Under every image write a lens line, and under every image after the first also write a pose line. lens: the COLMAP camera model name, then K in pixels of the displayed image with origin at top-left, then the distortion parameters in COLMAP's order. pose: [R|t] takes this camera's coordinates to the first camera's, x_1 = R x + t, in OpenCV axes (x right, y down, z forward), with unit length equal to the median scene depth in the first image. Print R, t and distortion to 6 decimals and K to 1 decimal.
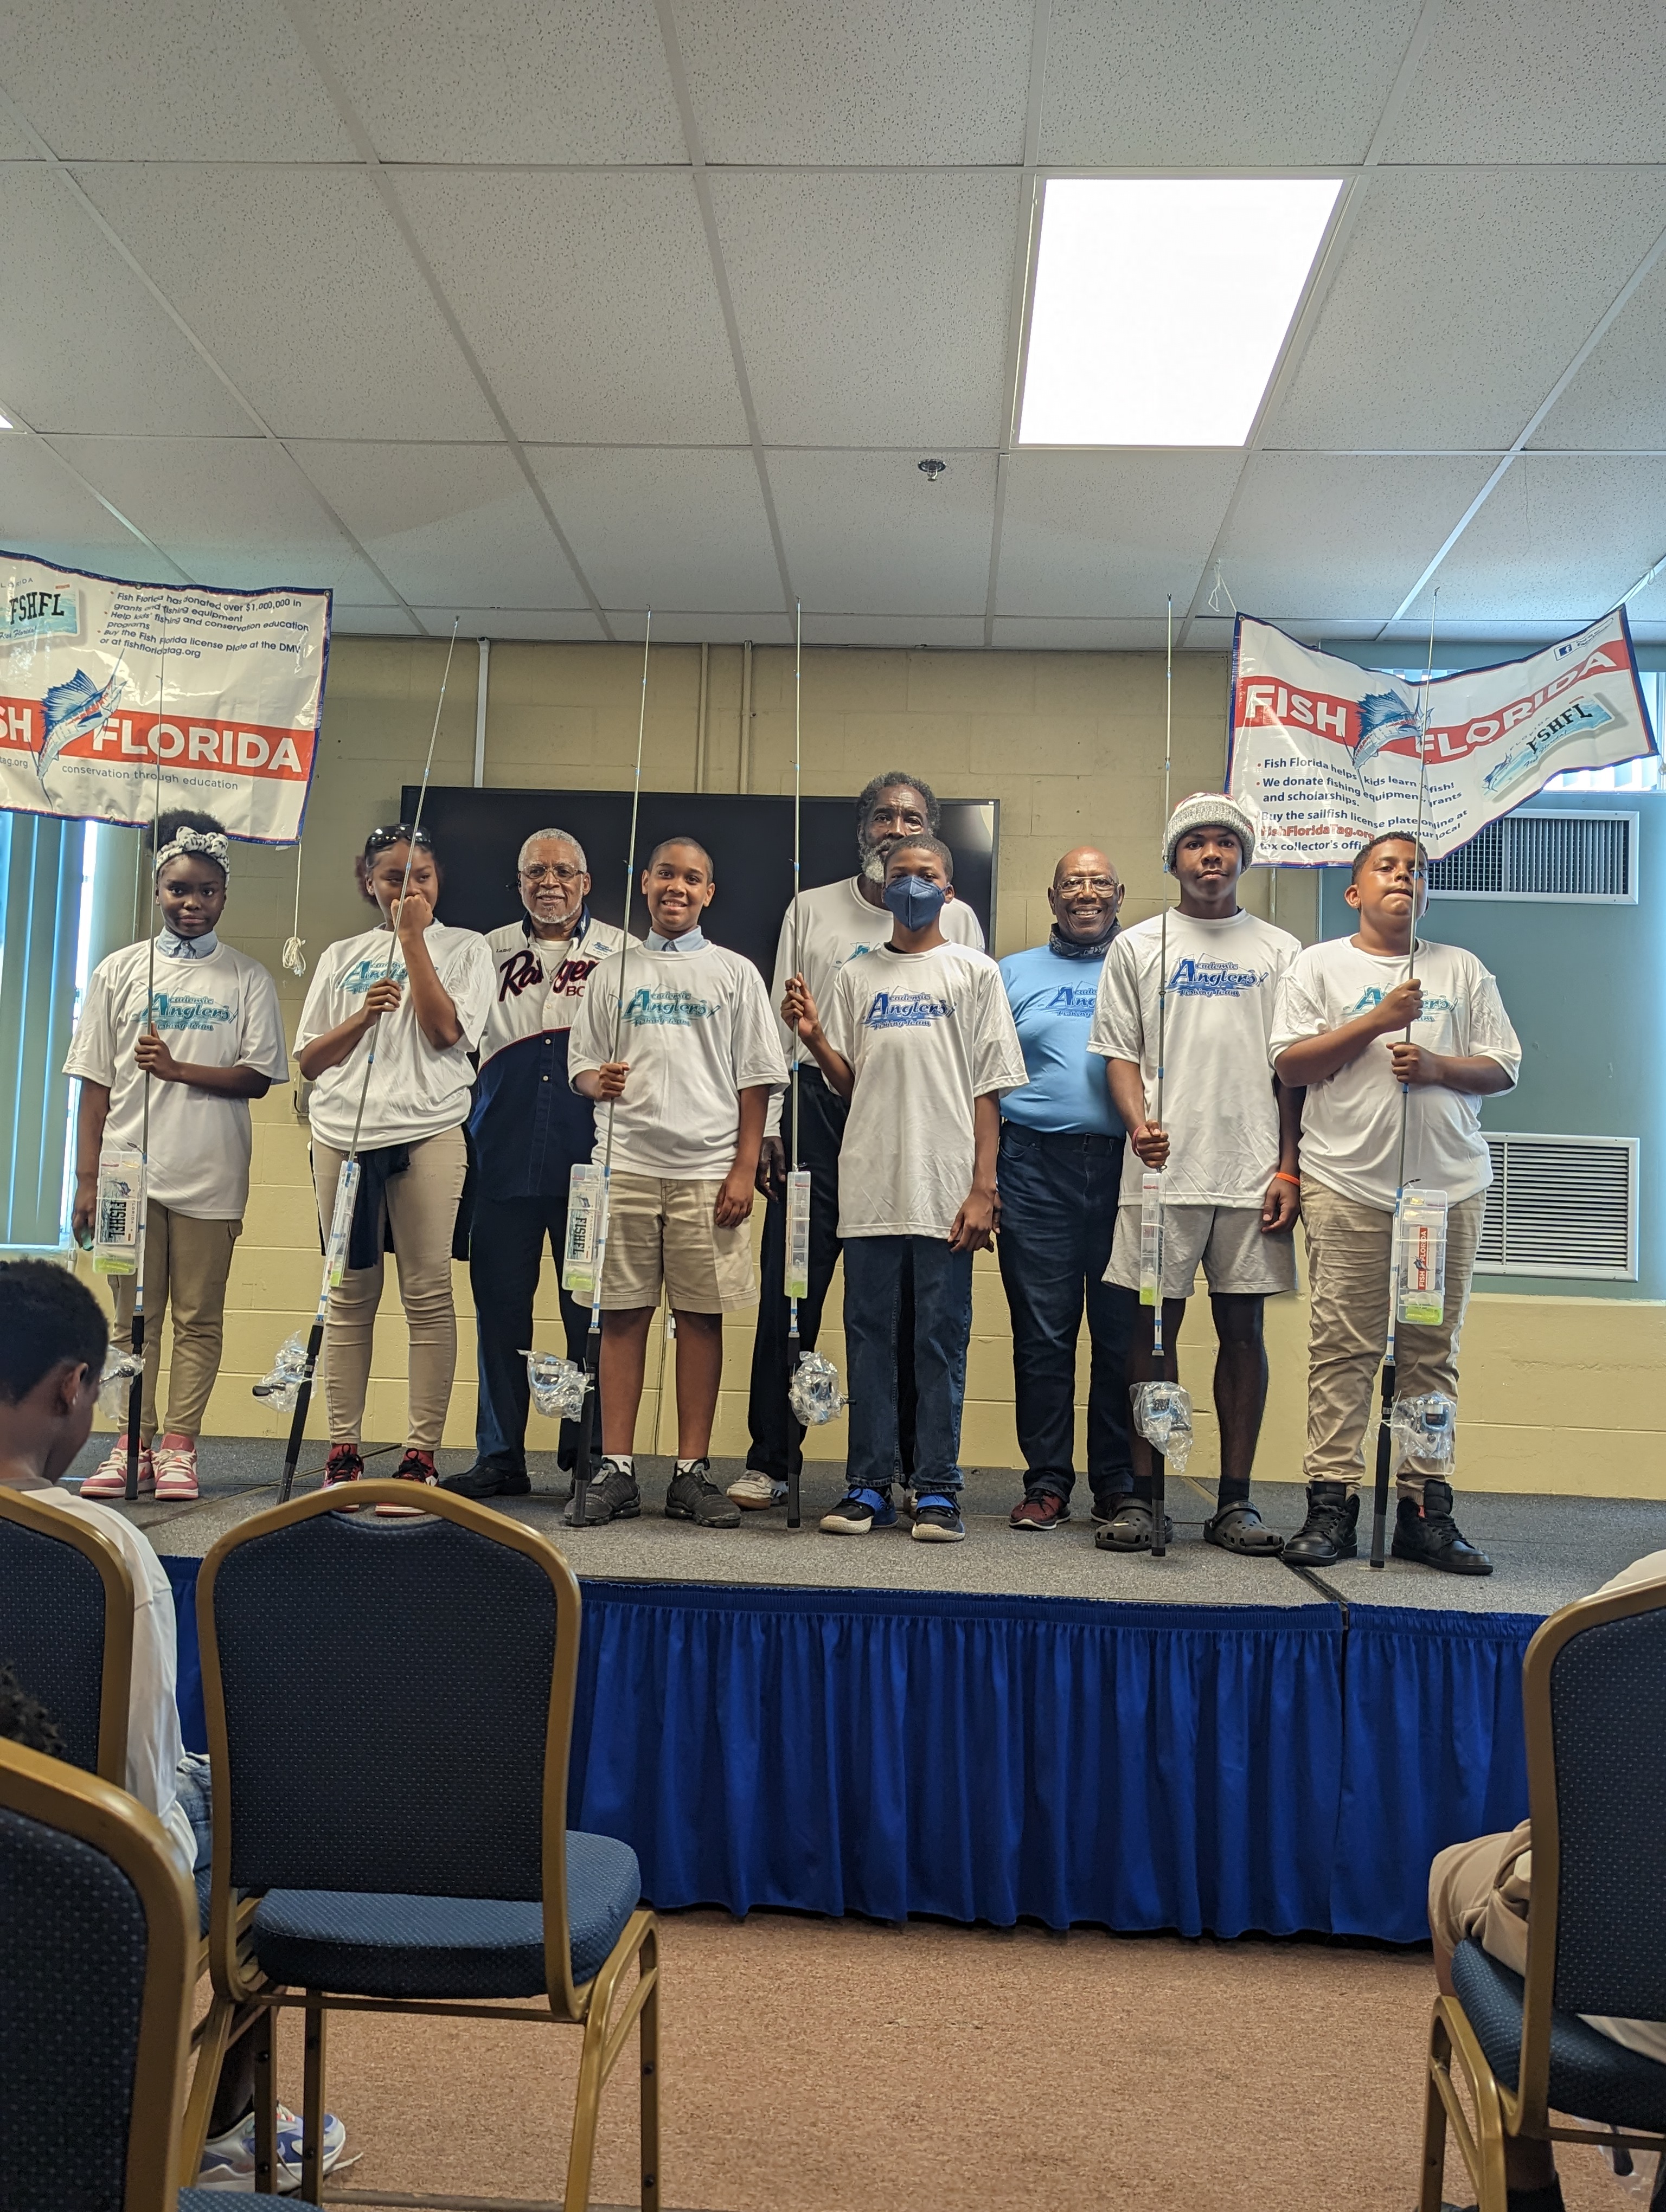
lens RADIAL K [[2098.3, 0, 817.4], [0, 2098.3, 1090.3], [0, 0, 1]] dist [0.031043, -0.026176]
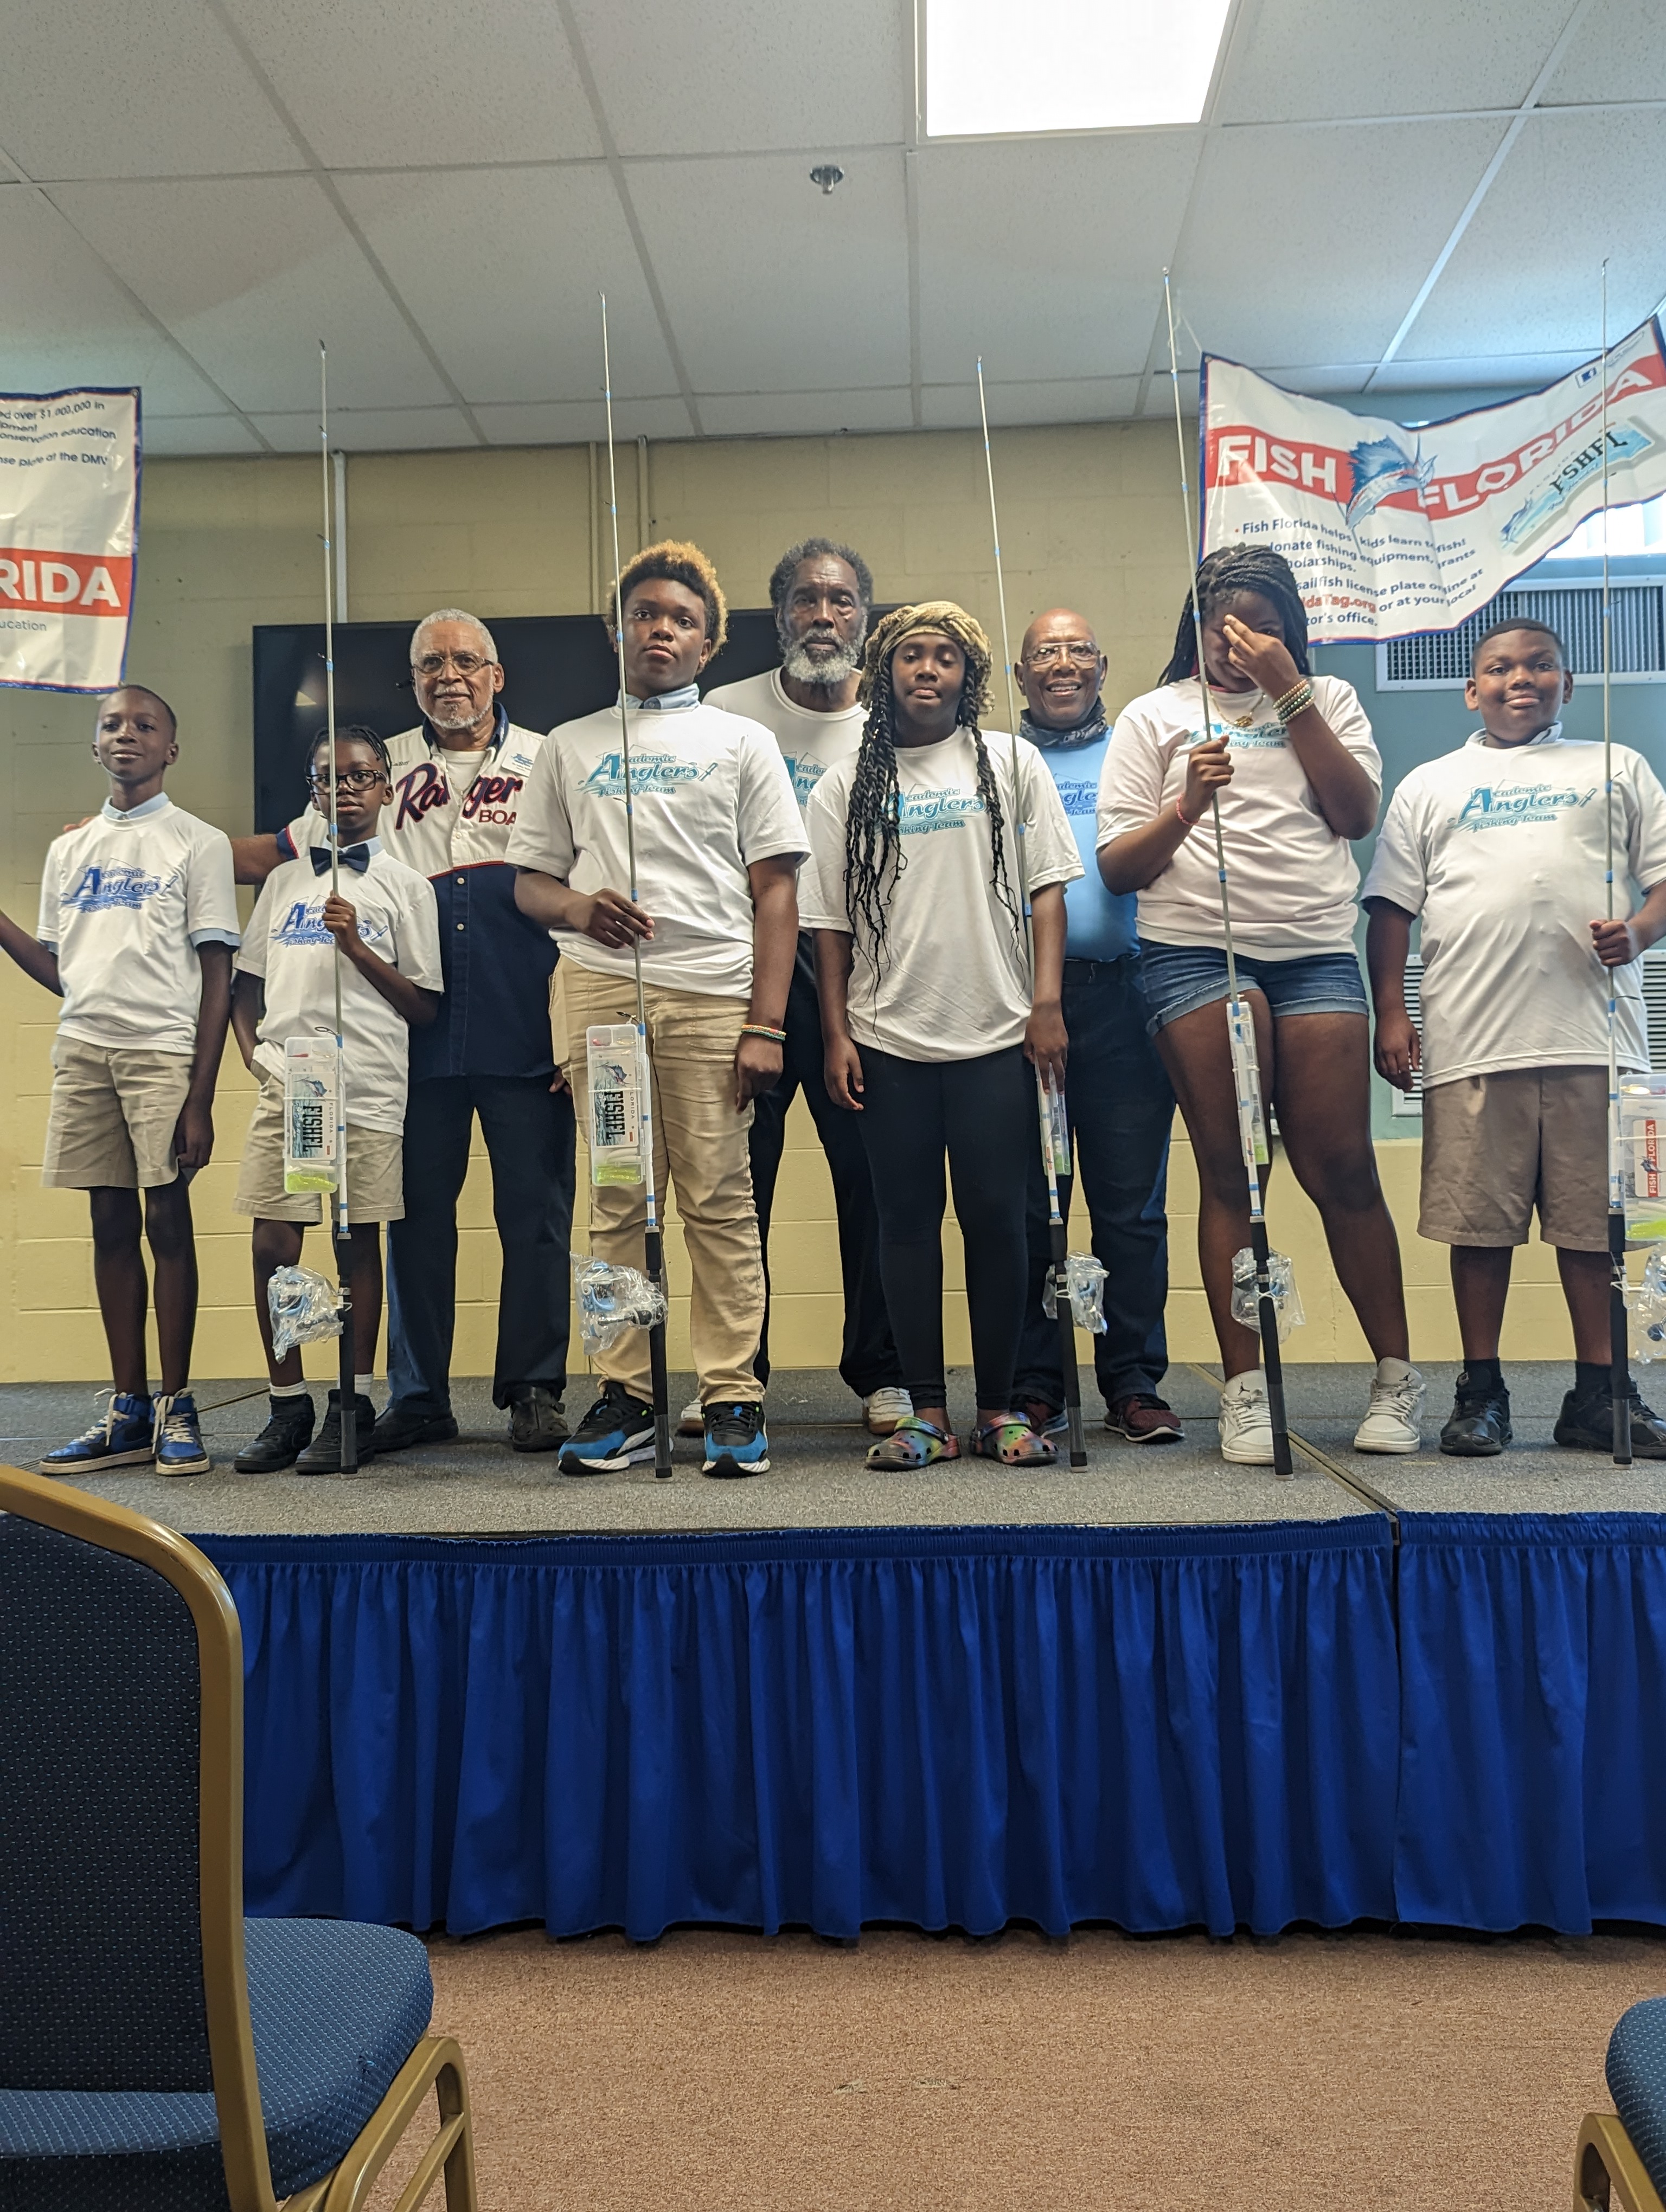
lens RADIAL K [[2098.3, 0, 817.4], [0, 2098.3, 1090.3], [0, 0, 1]] dist [0.031043, -0.026176]
pose [[0.998360, -0.057225, 0.001478, 0.026938], [0.057096, 0.997304, 0.046092, 0.023110], [-0.004112, -0.045932, 0.998936, 0.141764]]
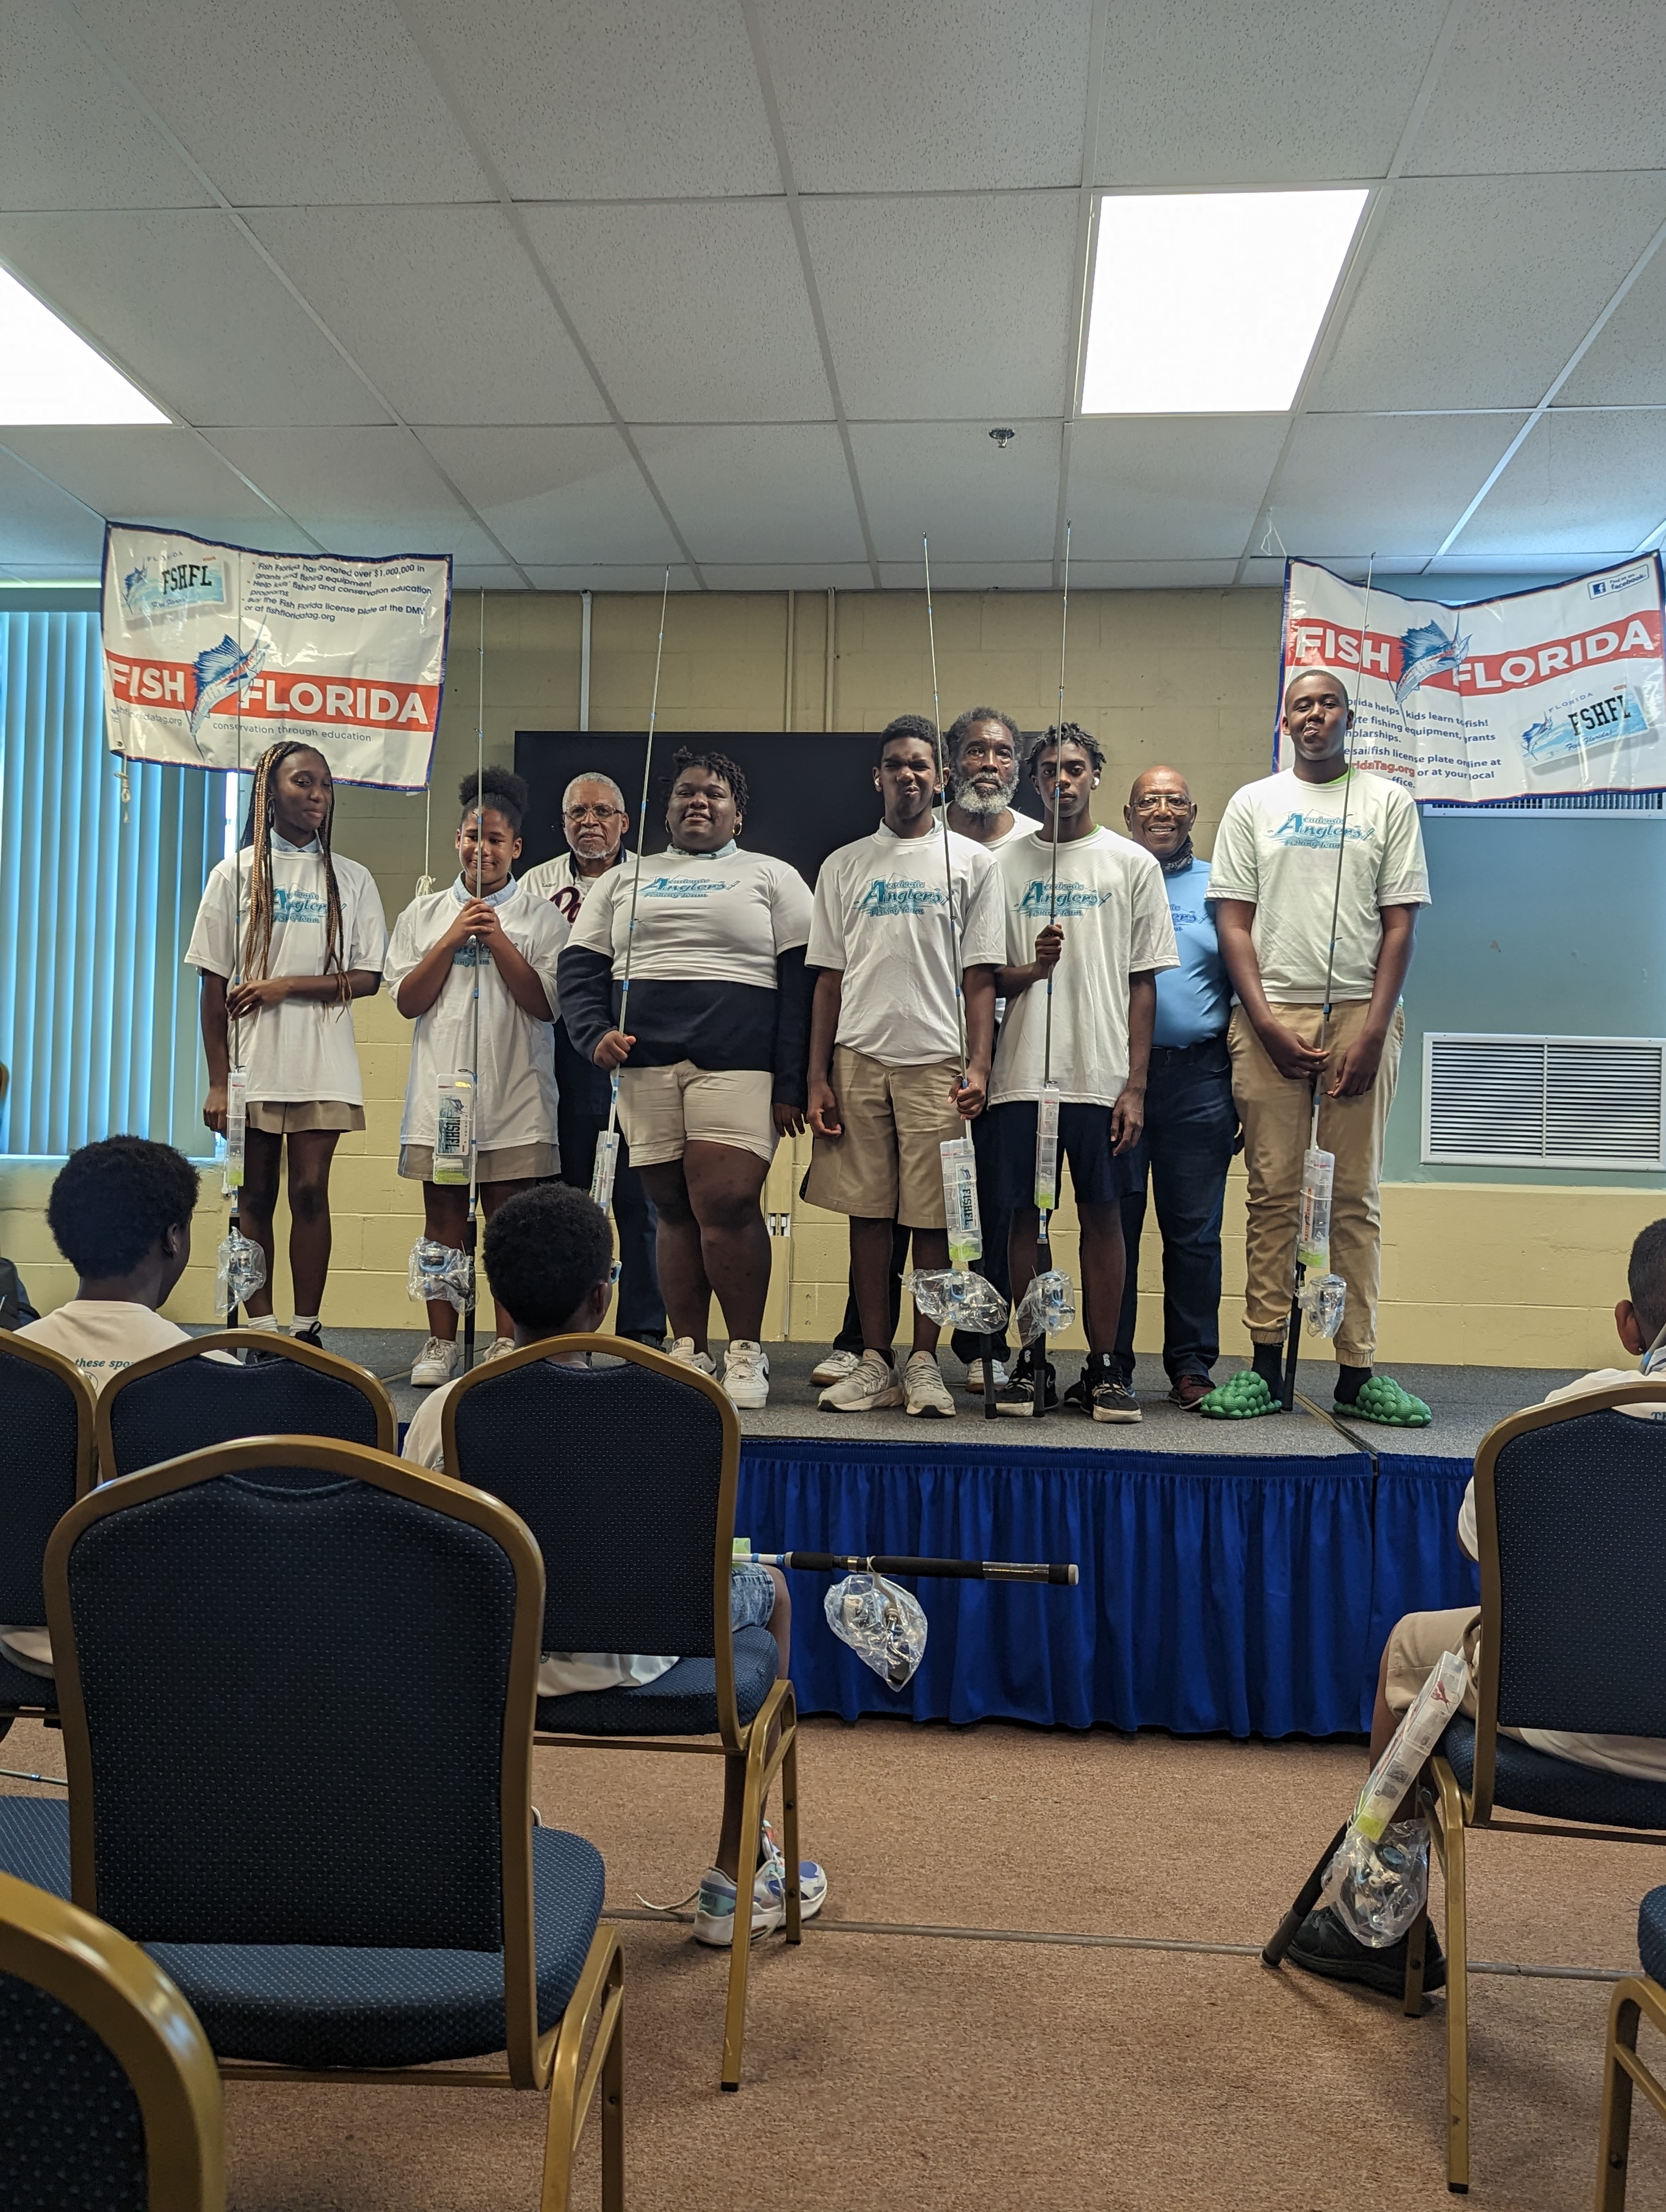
lens RADIAL K [[2098.3, 0, 817.4], [0, 2098.3, 1090.3], [0, 0, 1]] dist [0.031043, -0.026176]
pose [[0.999252, -0.014018, -0.036046, -0.006106], [0.015614, 0.998893, 0.044377, -0.006411], [0.035384, -0.044906, 0.998364, -0.100634]]
